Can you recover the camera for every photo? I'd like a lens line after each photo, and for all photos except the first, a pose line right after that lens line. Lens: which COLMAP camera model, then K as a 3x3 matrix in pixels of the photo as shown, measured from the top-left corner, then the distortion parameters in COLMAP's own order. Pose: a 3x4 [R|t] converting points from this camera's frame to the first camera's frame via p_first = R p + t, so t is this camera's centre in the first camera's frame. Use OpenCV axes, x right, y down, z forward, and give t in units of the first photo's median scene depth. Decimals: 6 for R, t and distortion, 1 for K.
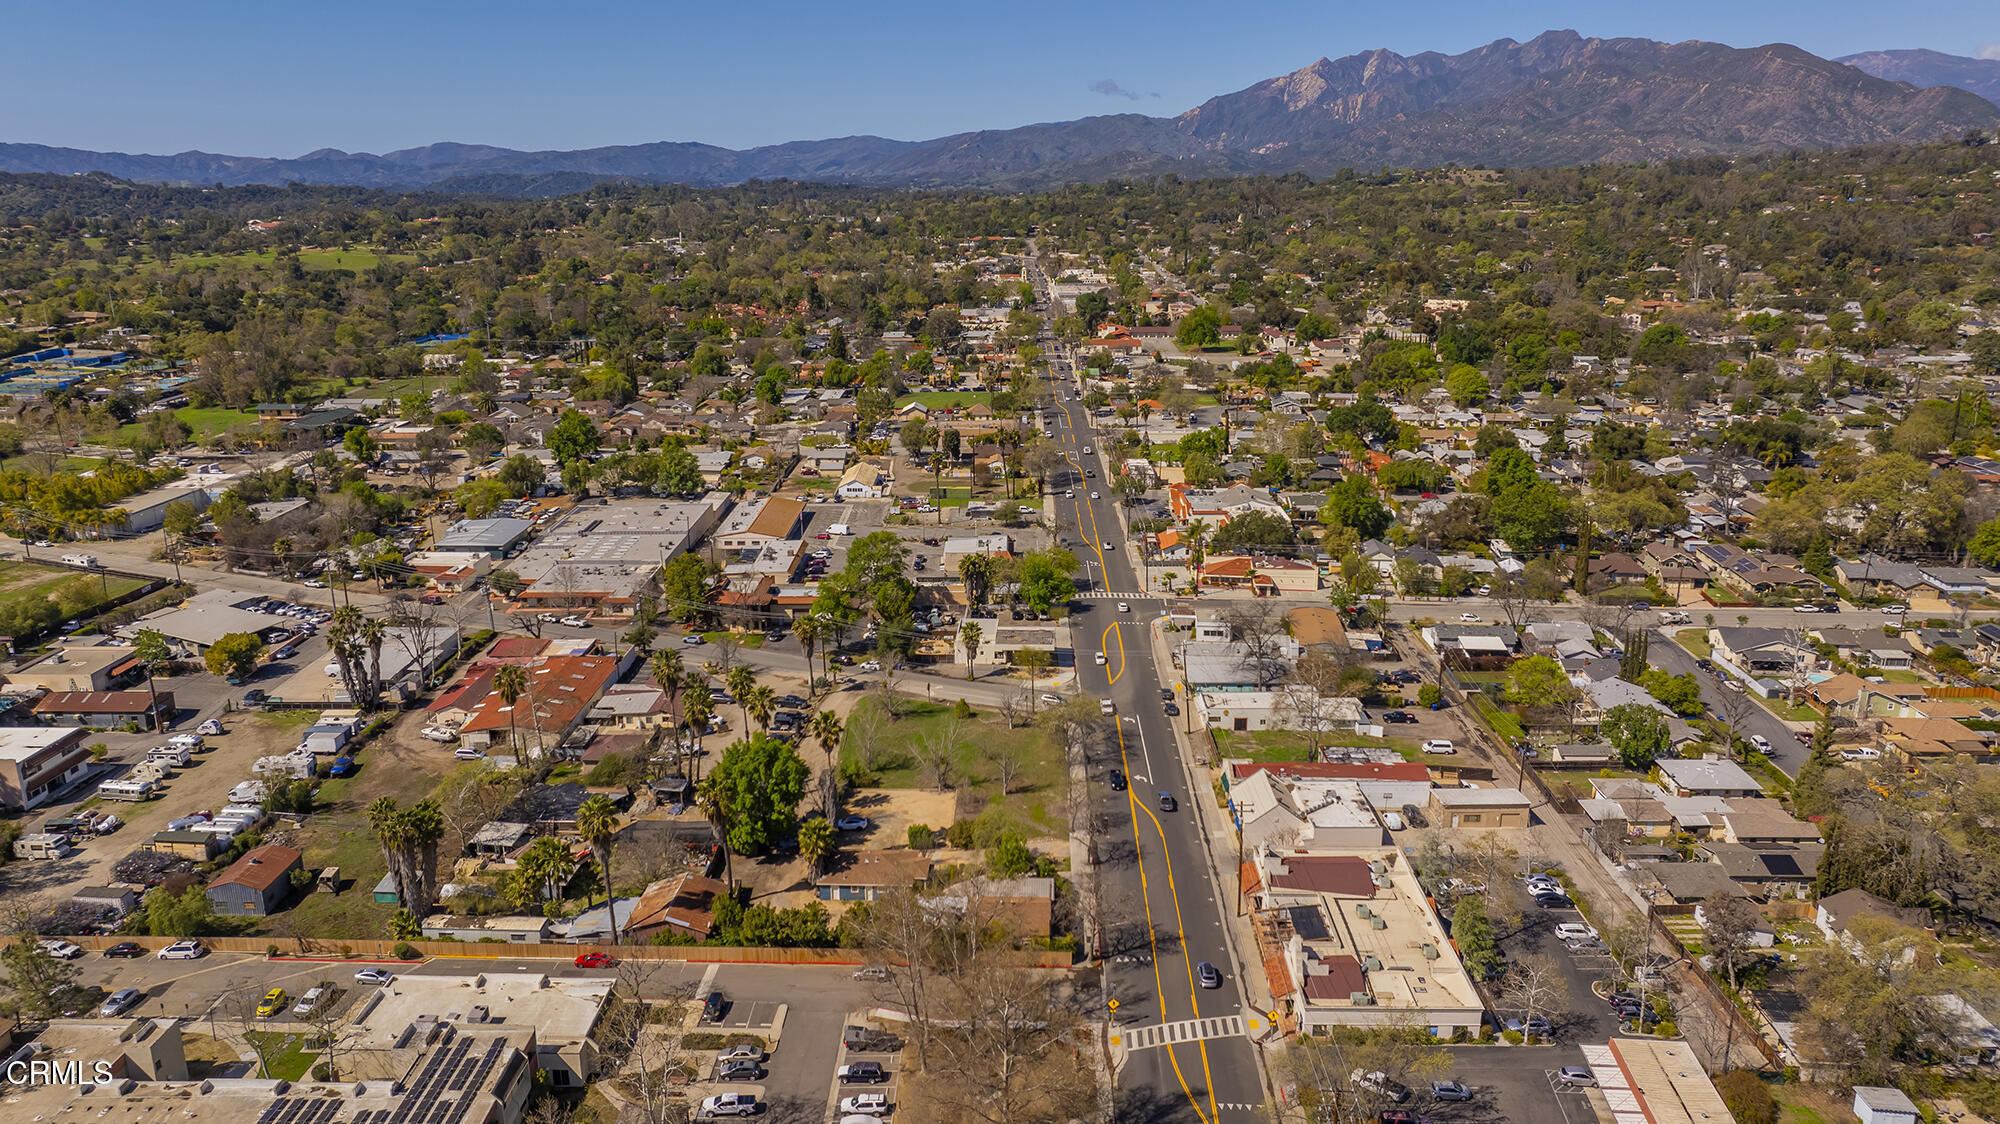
lens RADIAL K [[1395.2, 0, 1000.0], [0, 1395.2, 562.0], [0, 0, 1]] dist [-0.029366, 0.026352]
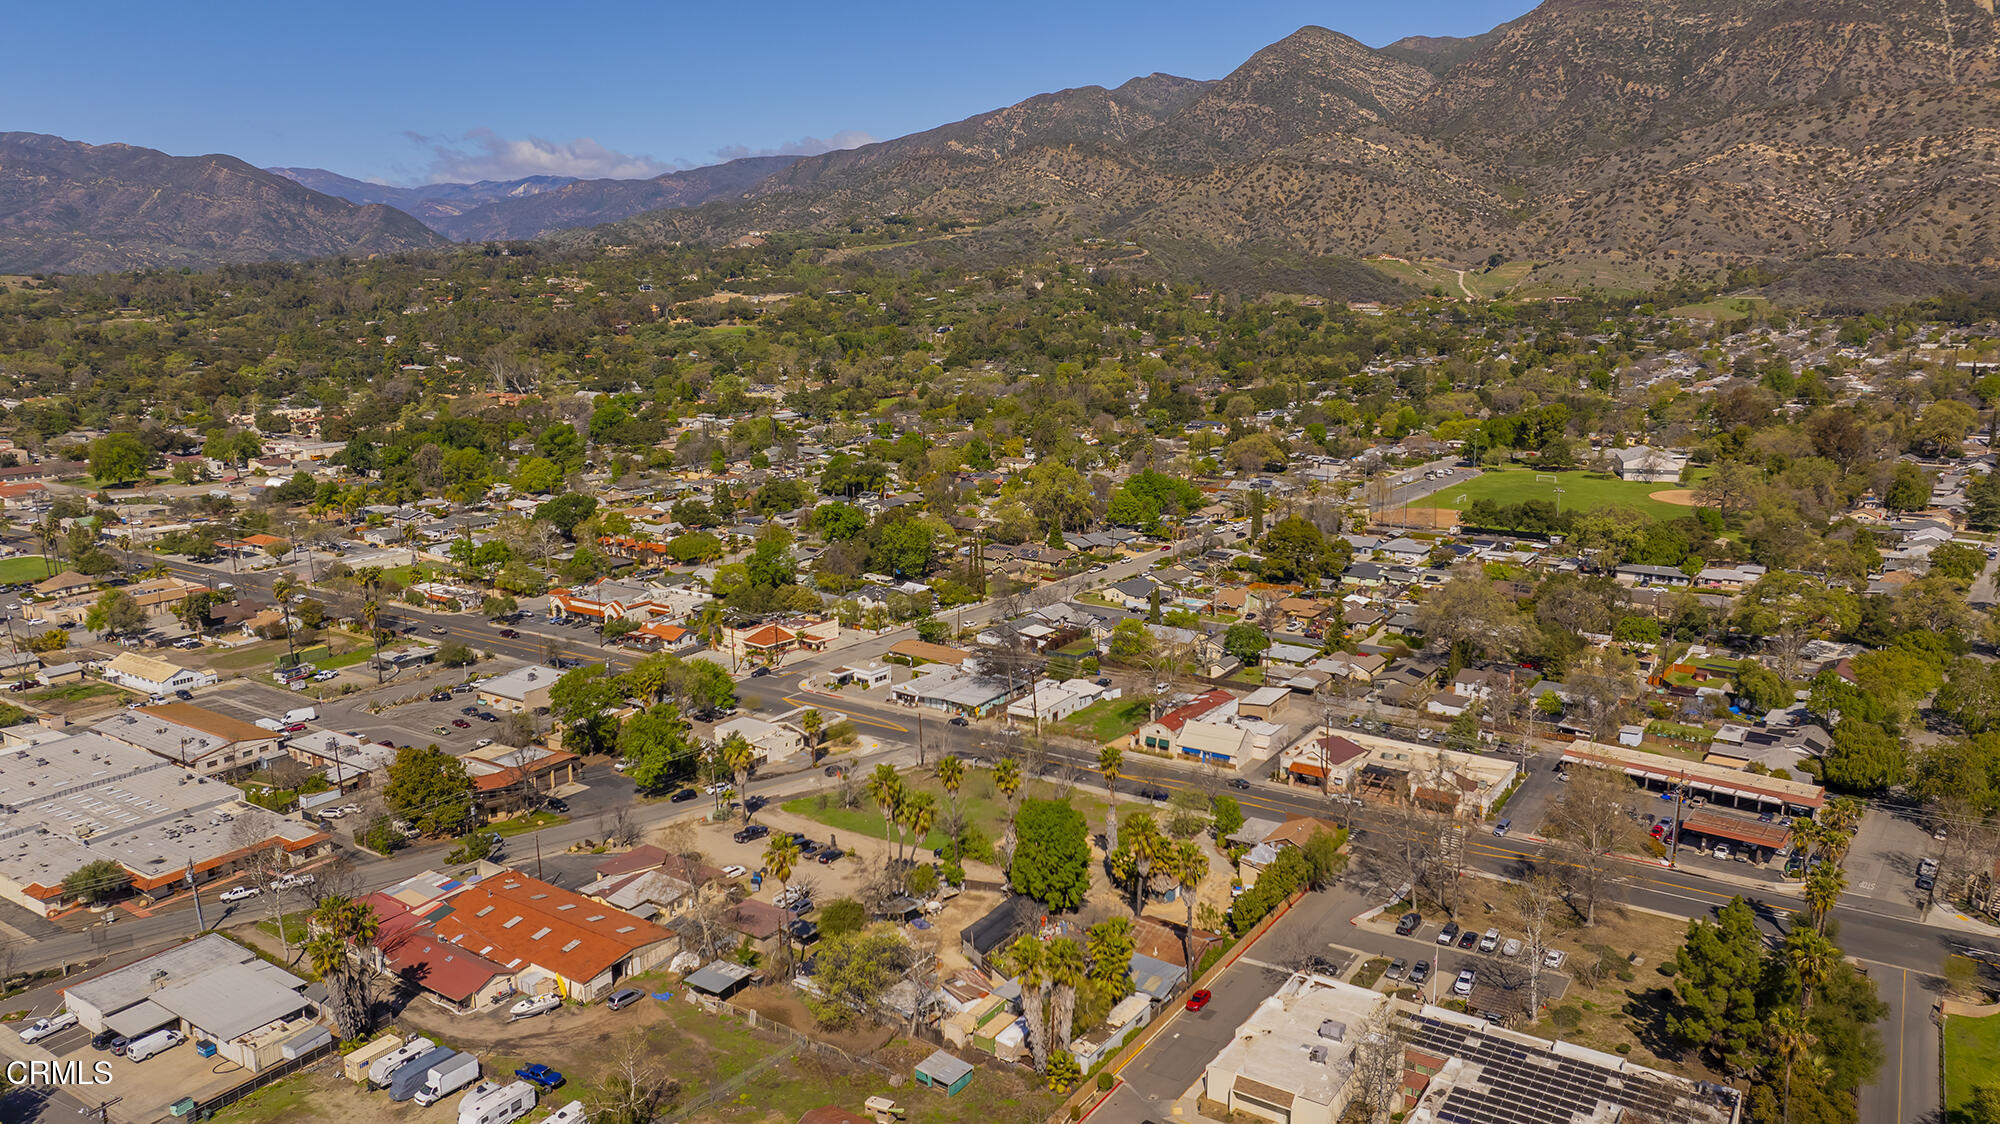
lens RADIAL K [[1394.9, 0, 1000.0], [0, 1394.9, 562.0], [0, 0, 1]] dist [-0.046757, 0.066104]
pose [[0.538570, -0.170110, 0.825230, -0.644203], [0.228898, 0.972113, 0.051003, -0.068833], [-0.810893, 0.161425, 0.562489, 0.254178]]
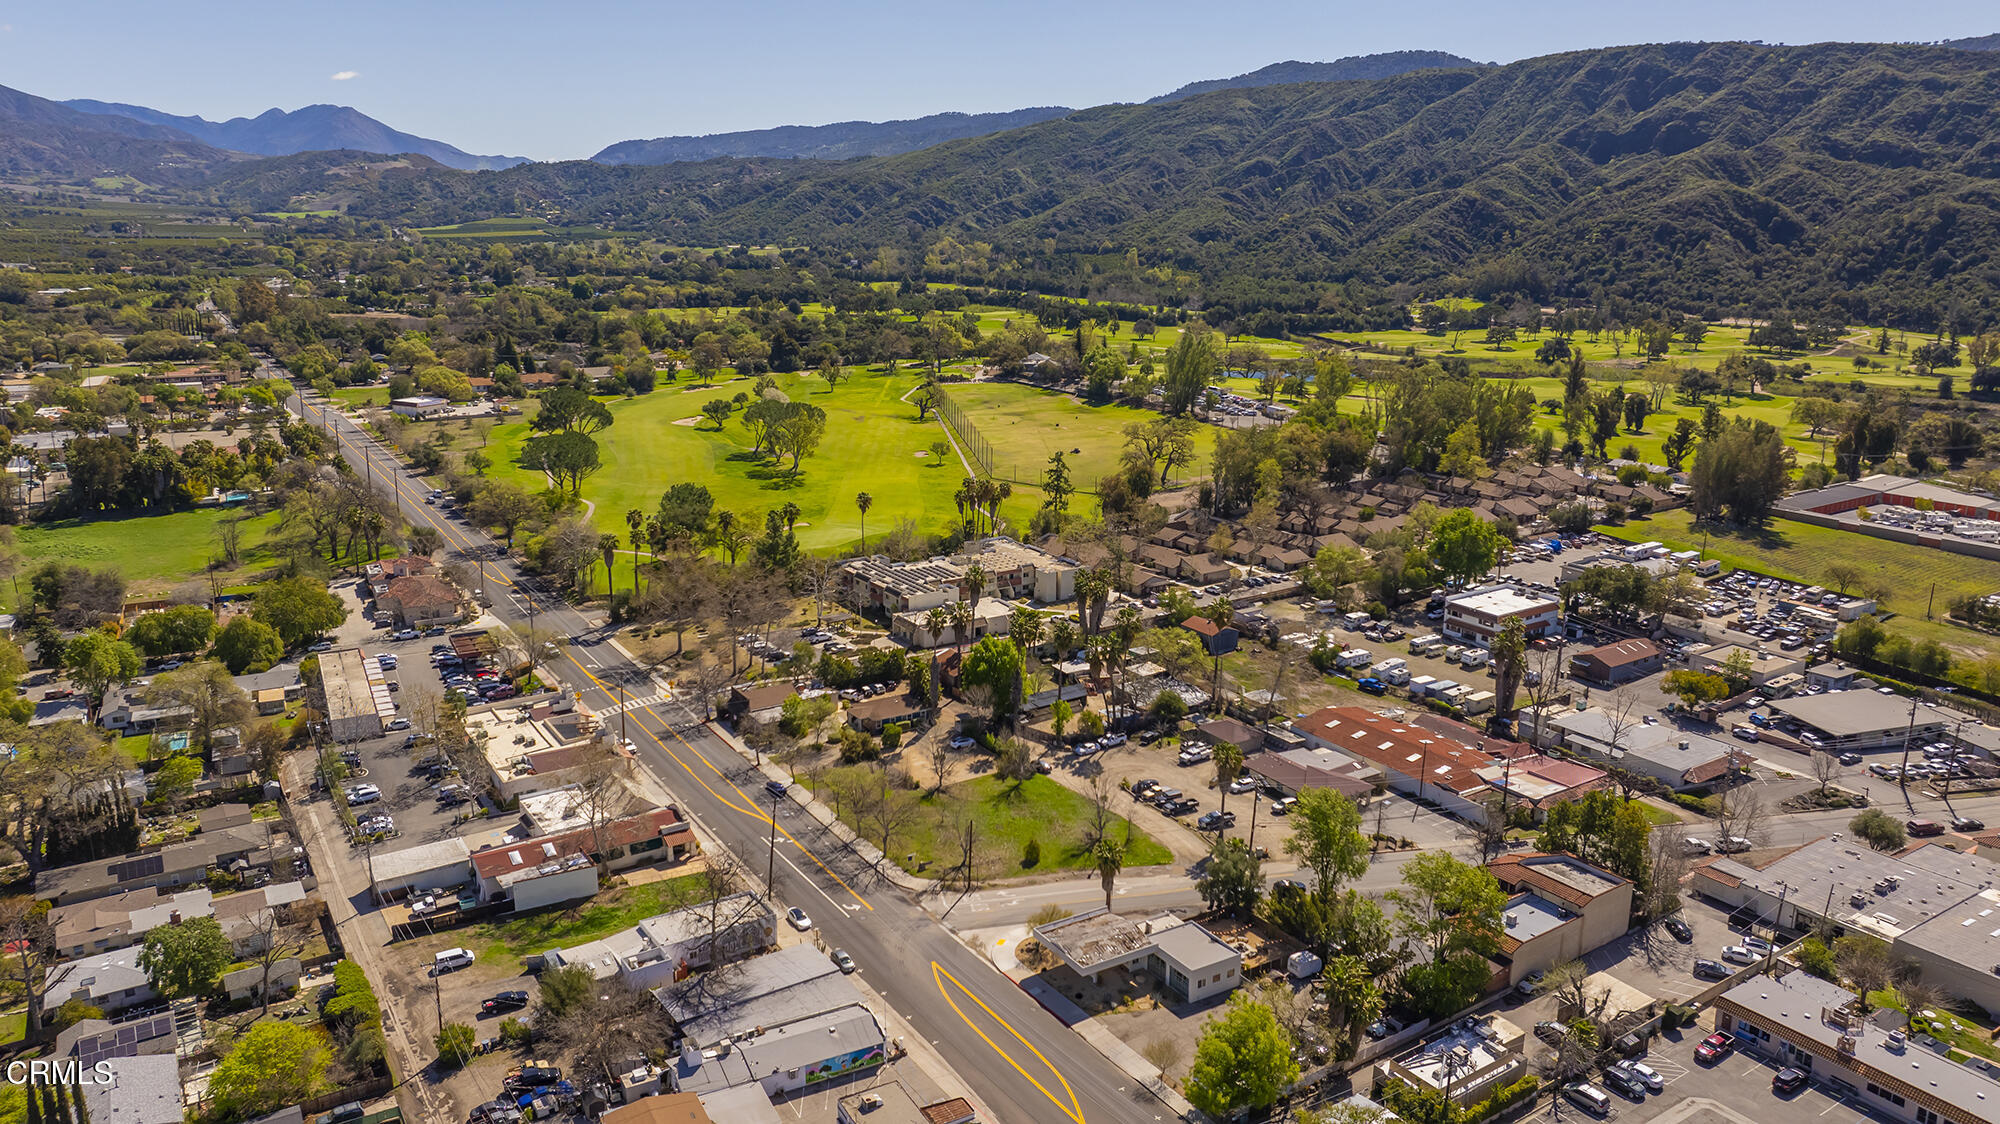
lens RADIAL K [[1403.0, 0, 996.0], [0, 1403.0, 561.1], [0, 0, 1]] dist [-0.042485, 0.048286]
pose [[-0.825386, 0.140688, -0.546758, 0.338784], [-0.153715, 0.875865, 0.457418, -0.338944], [0.543240, 0.461592, -0.701301, 1.185020]]
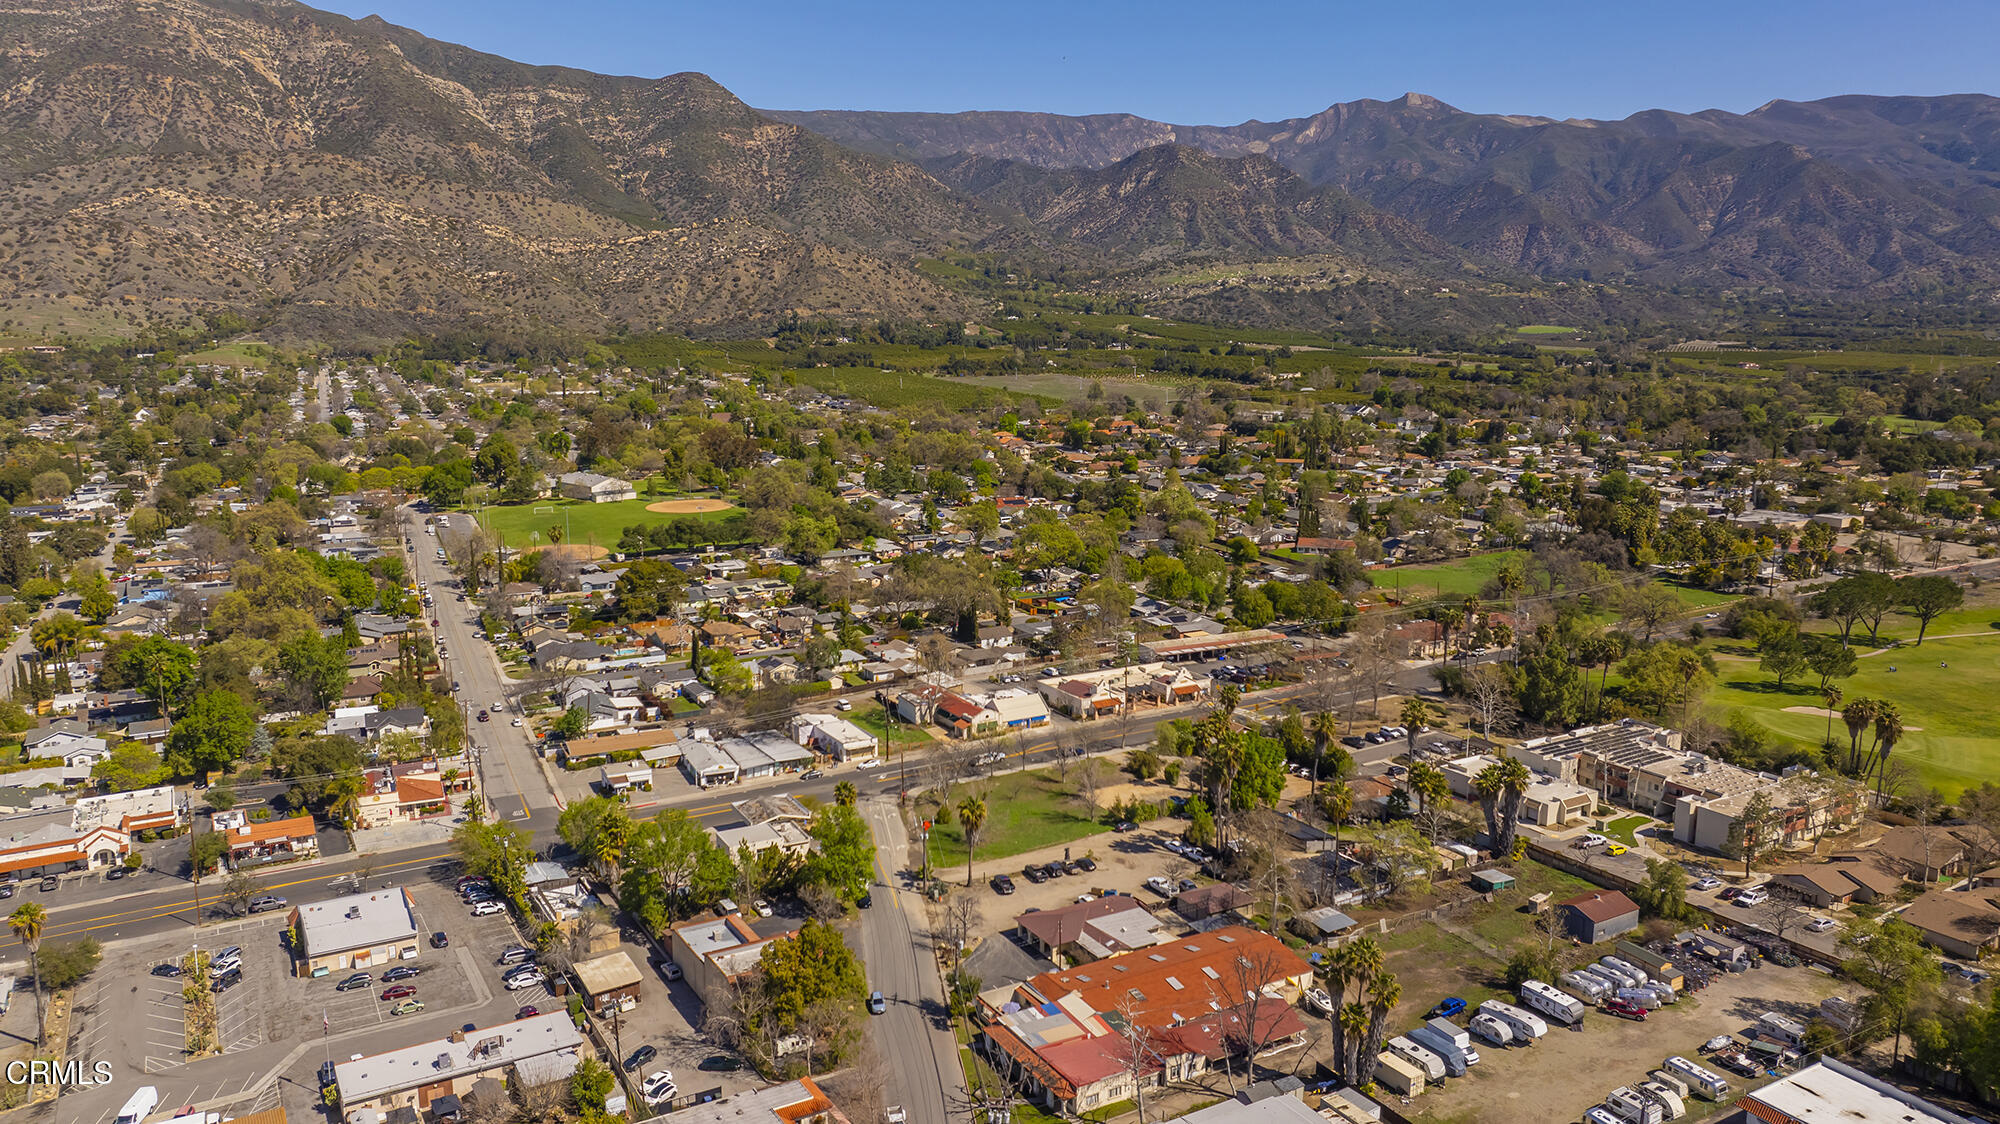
lens RADIAL K [[1403.0, 0, 996.0], [0, 1403.0, 561.1], [0, 0, 1]] dist [-0.042485, 0.048286]
pose [[-0.516906, -0.144534, 0.843752, -0.723856], [0.234836, 0.923889, 0.302129, -0.303151], [-0.823201, 0.354316, -0.443622, 1.082903]]
